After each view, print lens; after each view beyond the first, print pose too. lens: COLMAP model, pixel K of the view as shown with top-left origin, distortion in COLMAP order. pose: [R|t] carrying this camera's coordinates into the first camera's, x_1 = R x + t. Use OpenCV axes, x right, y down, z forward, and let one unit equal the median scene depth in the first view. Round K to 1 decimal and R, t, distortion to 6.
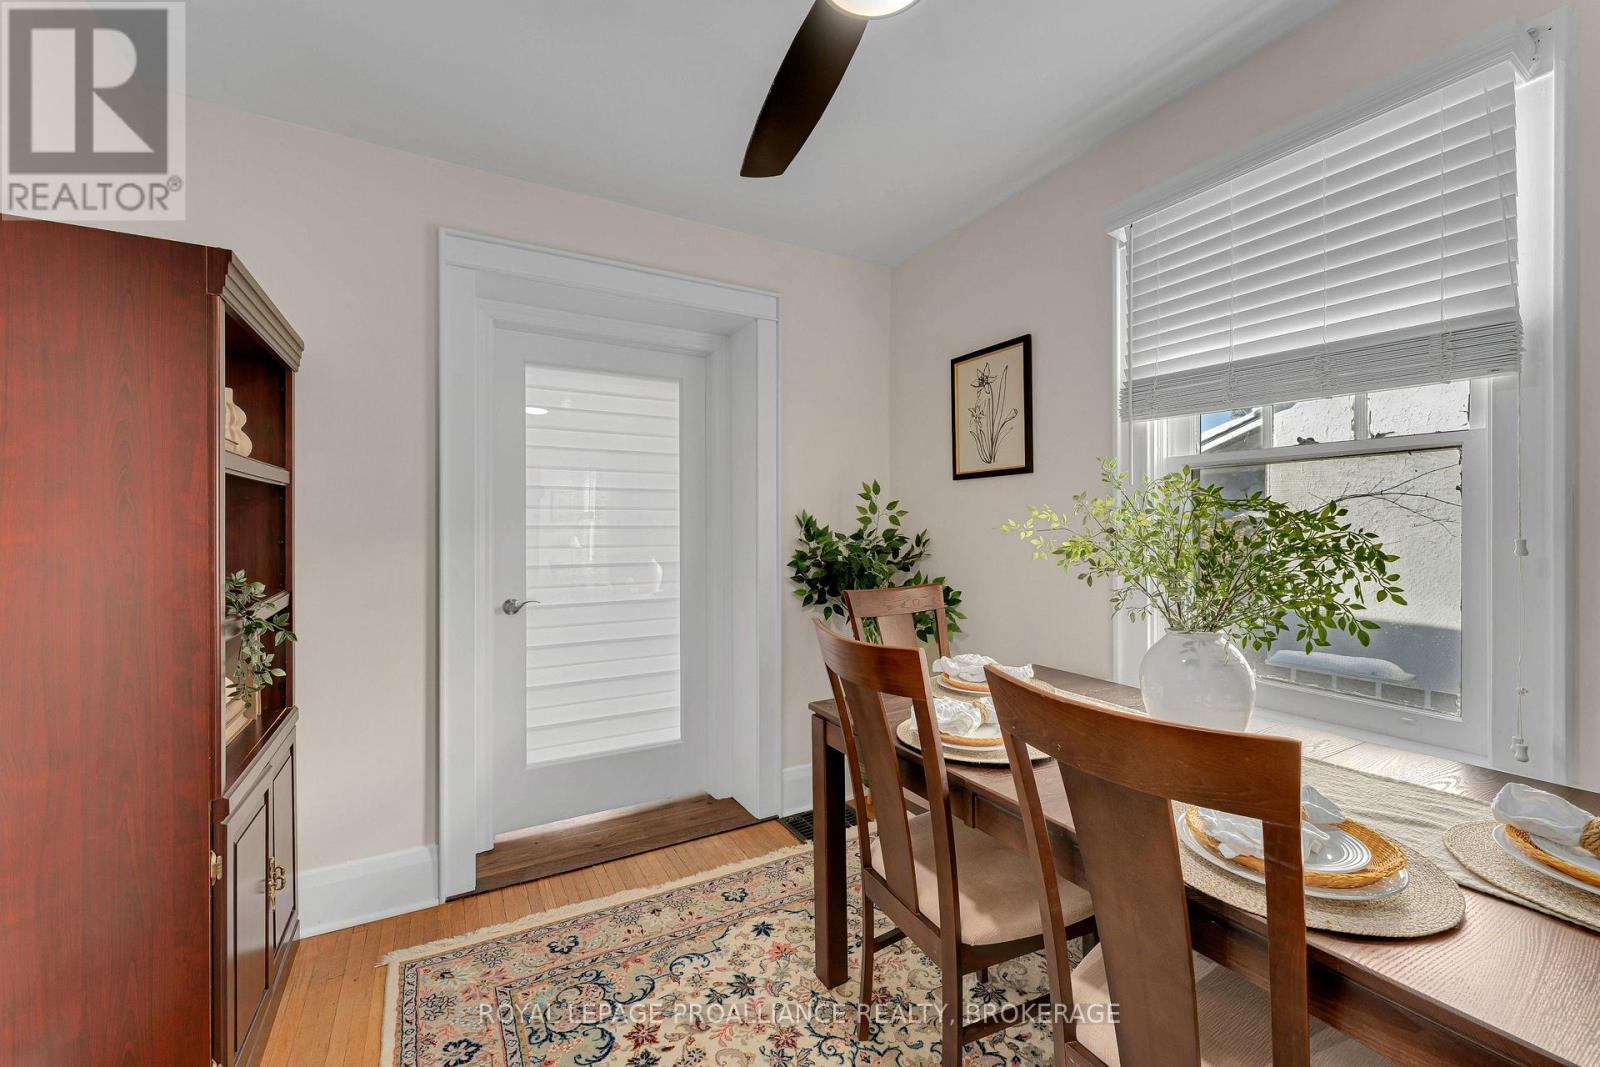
lens RADIAL K [[644.8, 0, 808.4], [0, 644.8, 529.2], [0, 0, 1]] dist [0.002813, -0.001164]
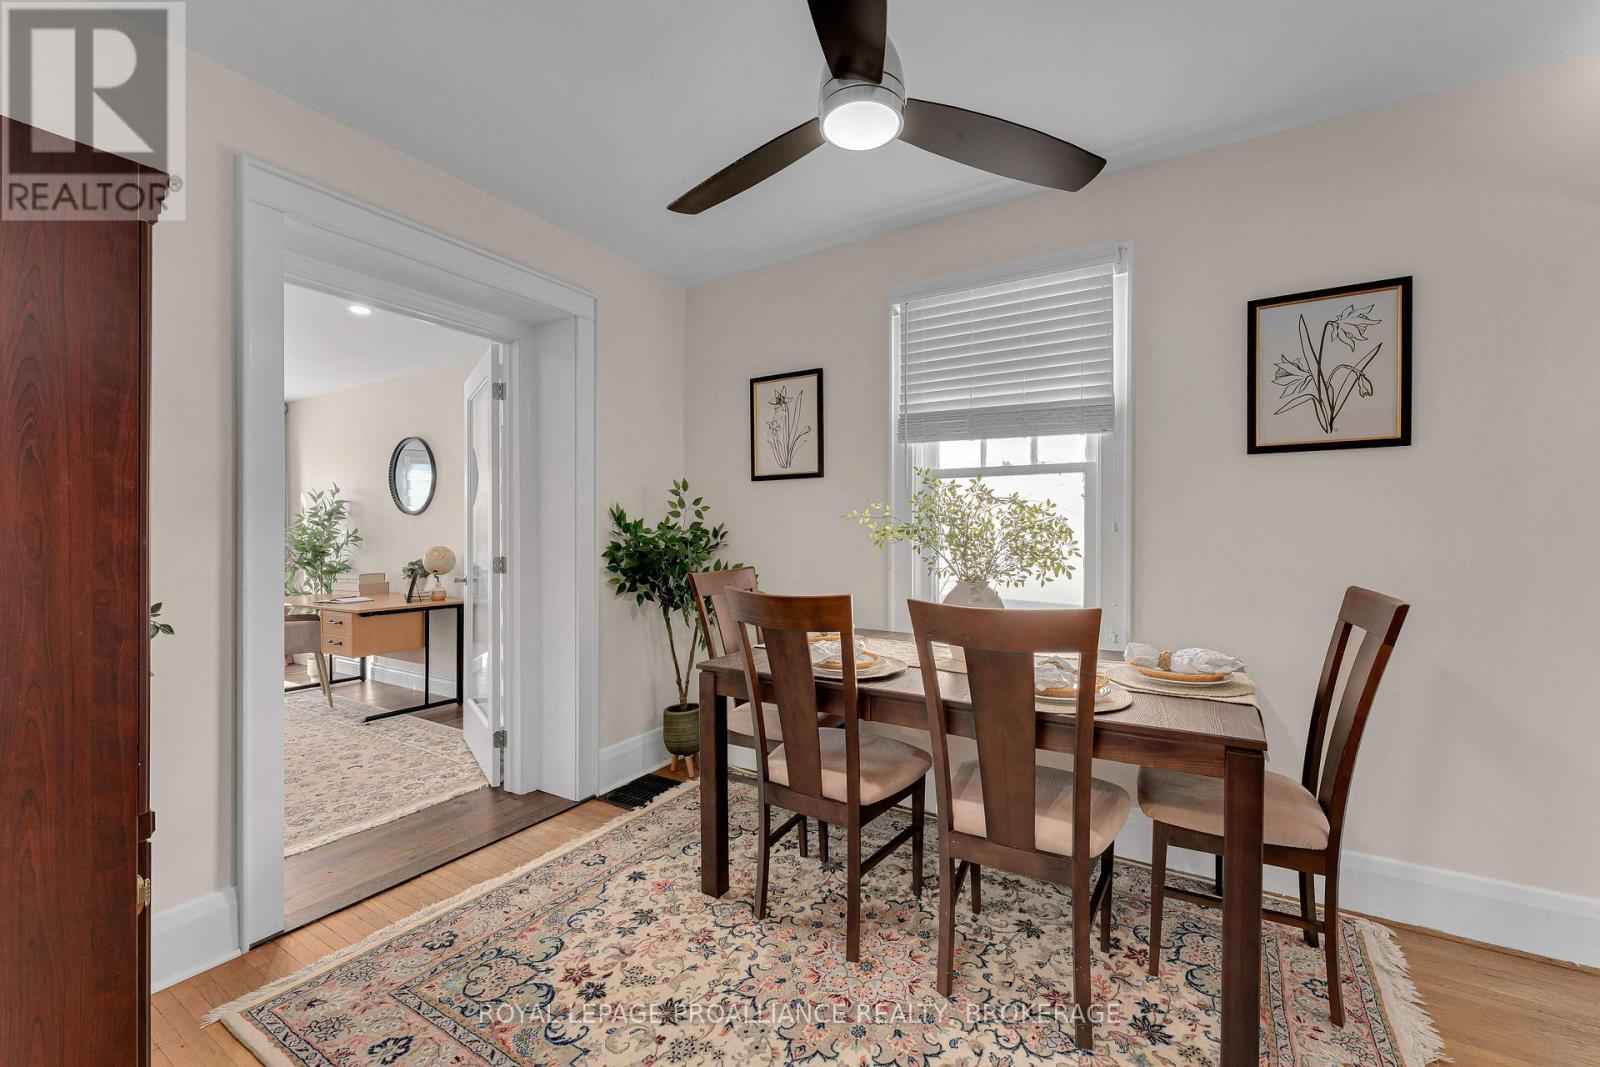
lens RADIAL K [[644.8, 0, 810.7], [0, 644.8, 539.8], [0, 0, 1]] dist [0.002813, -0.001164]
pose [[0.869606, -0.003604, 0.493734, -0.352267], [0.000392, 0.999978, 0.006609, 0.031953], [-0.493747, -0.005554, 0.869588, -0.109726]]
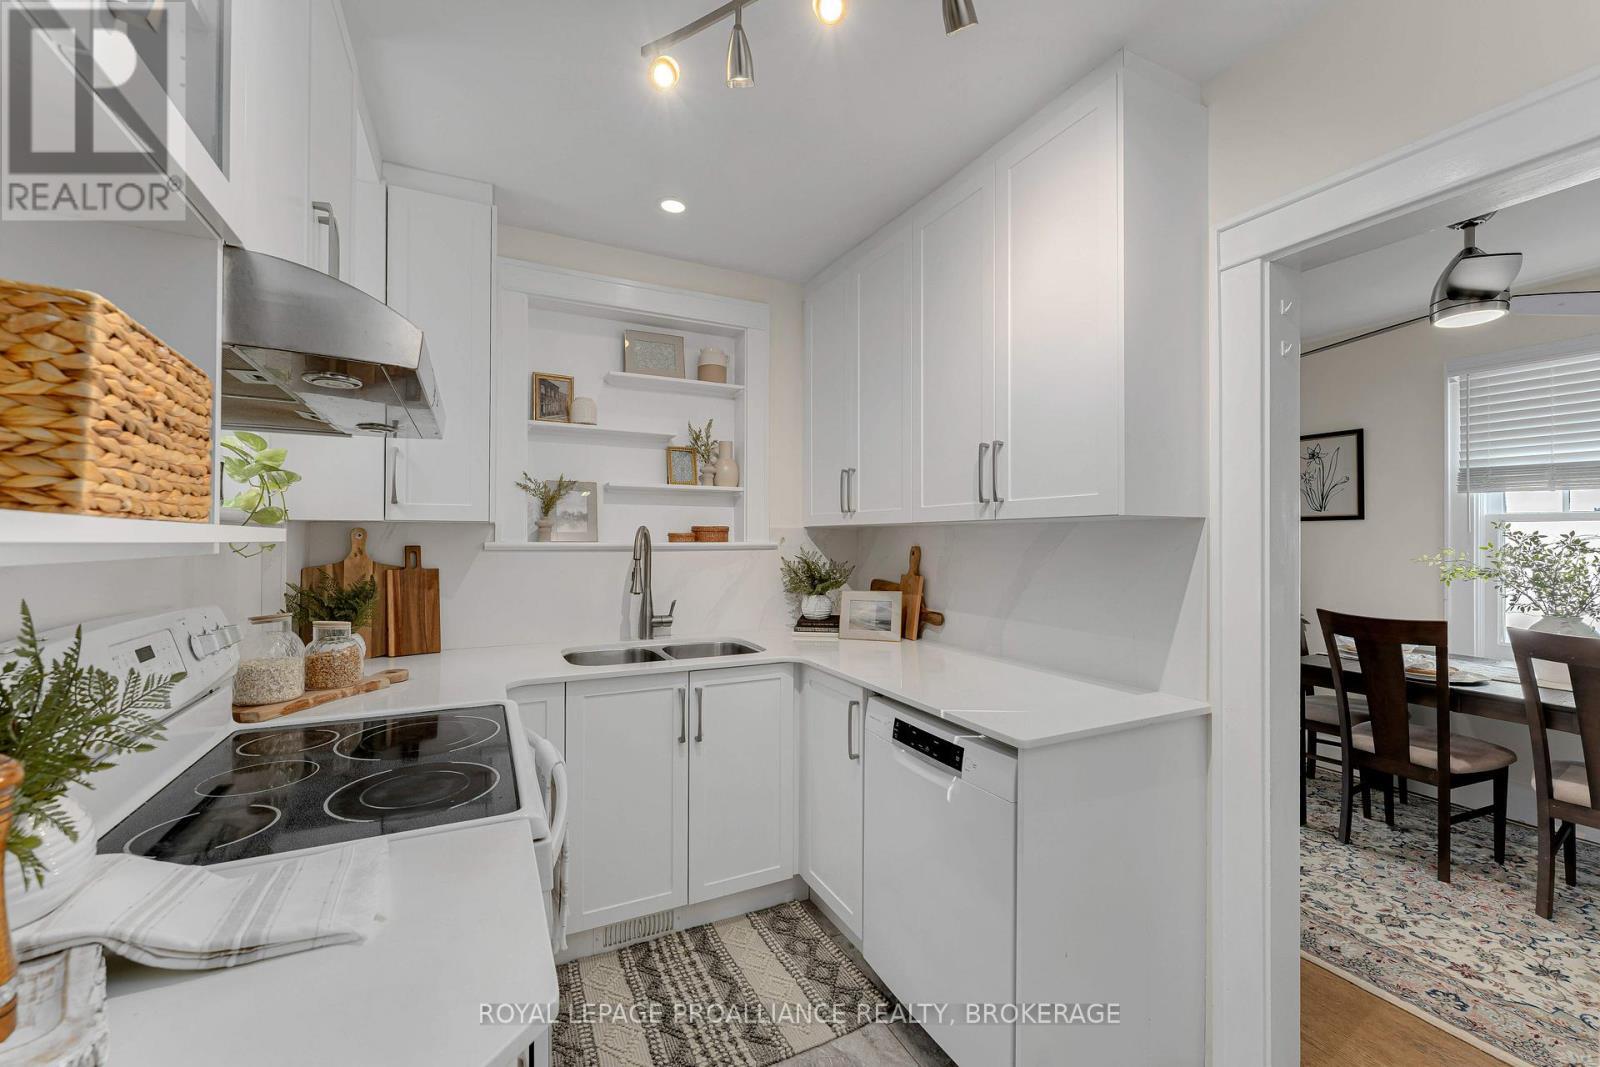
lens RADIAL K [[644.8, 0, 791.4], [0, 644.8, 535.5], [0, 0, 1]] dist [0.002813, -0.001164]
pose [[0.998332, 0.003719, -0.057611, -1.057781], [-0.004003, 0.999980, -0.004828, -0.042727], [0.057592, 0.005050, 0.998327, -0.693490]]
